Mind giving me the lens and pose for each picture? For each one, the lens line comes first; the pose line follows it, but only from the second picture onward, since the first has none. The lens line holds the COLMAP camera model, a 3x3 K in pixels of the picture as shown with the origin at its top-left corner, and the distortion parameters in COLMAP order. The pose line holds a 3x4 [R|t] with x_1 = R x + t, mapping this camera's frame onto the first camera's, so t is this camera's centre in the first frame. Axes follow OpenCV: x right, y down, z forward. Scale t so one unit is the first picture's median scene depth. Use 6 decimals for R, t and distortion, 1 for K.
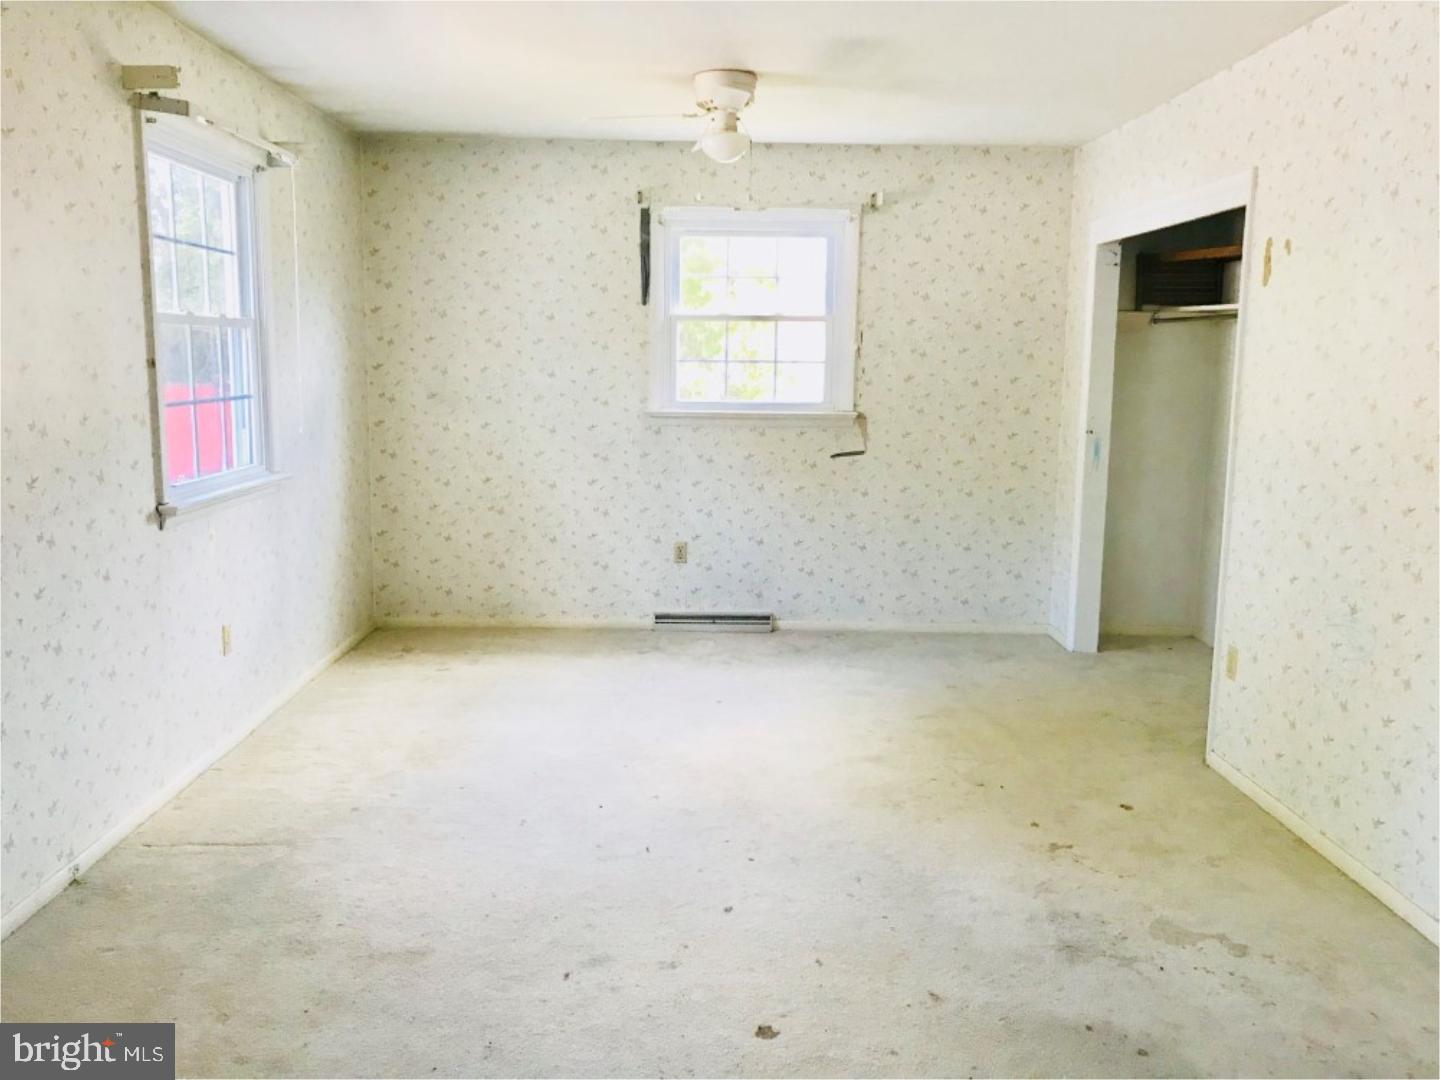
lens RADIAL K [[1186.6, 0, 720.6], [0, 1186.6, 520.1], [0, 0, 1]] dist [0.033816, 0.001518]
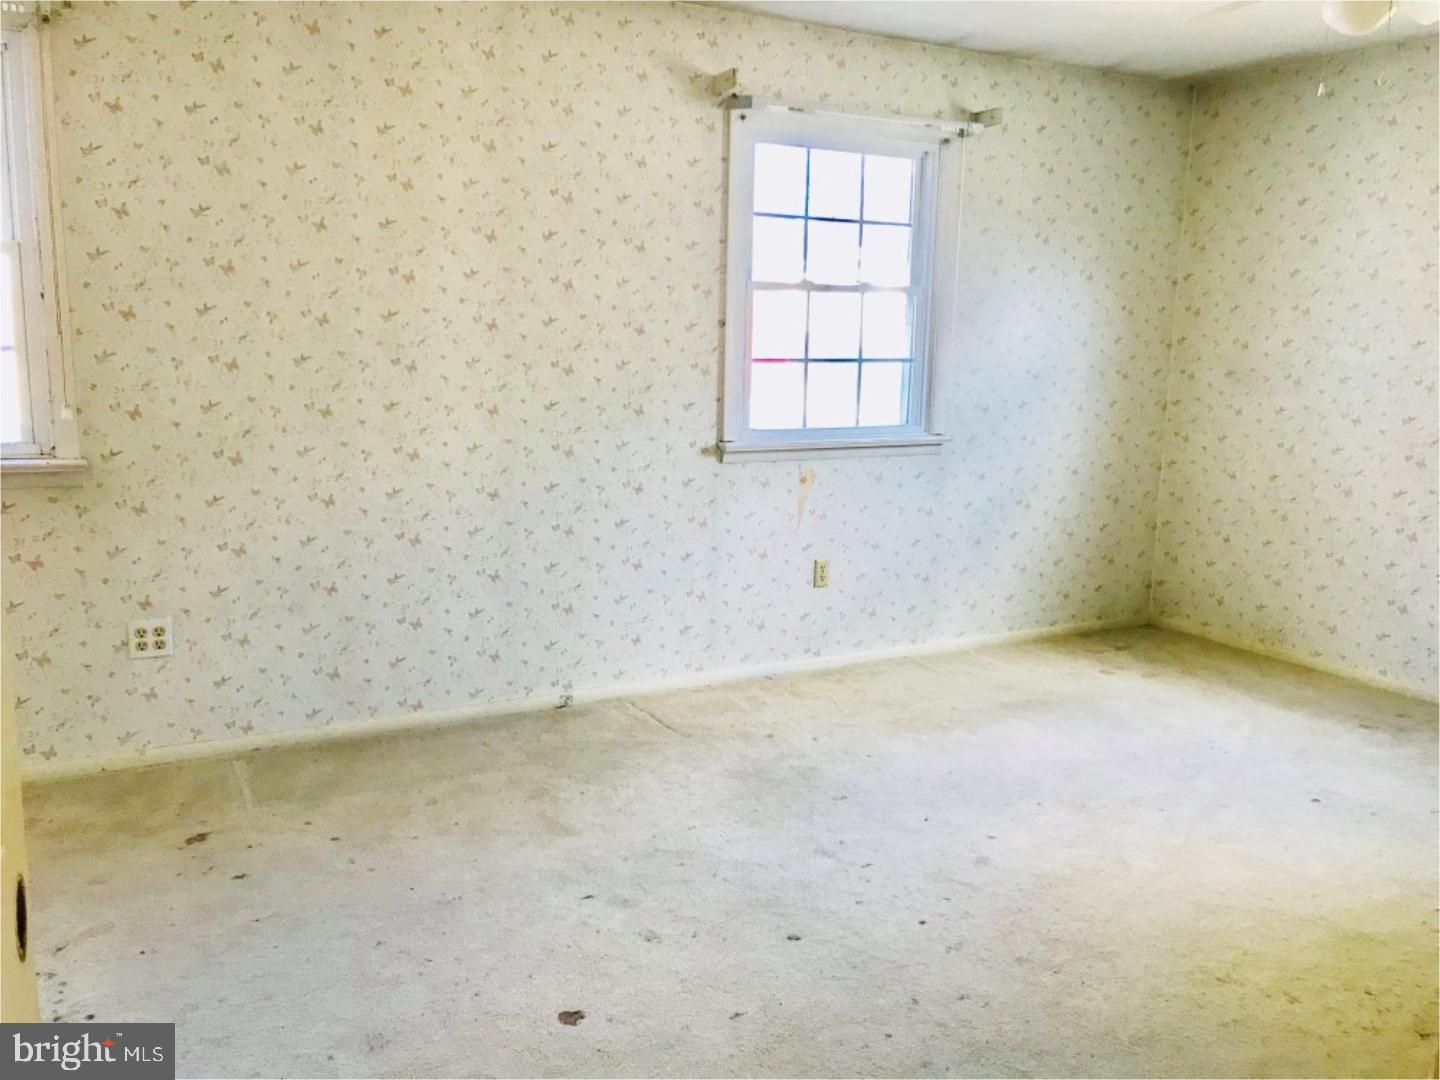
lens RADIAL K [[1190.1, 0, 720.0], [0, 1190.1, 540.0], [0, 0, 1]] dist [0.028367, -0.014567]
pose [[0.466653, 0.152849, -0.871132, 0.489077], [-0.136771, 0.985576, 0.099663, -0.028937], [0.873801, 0.072638, 0.480828, 0.357768]]
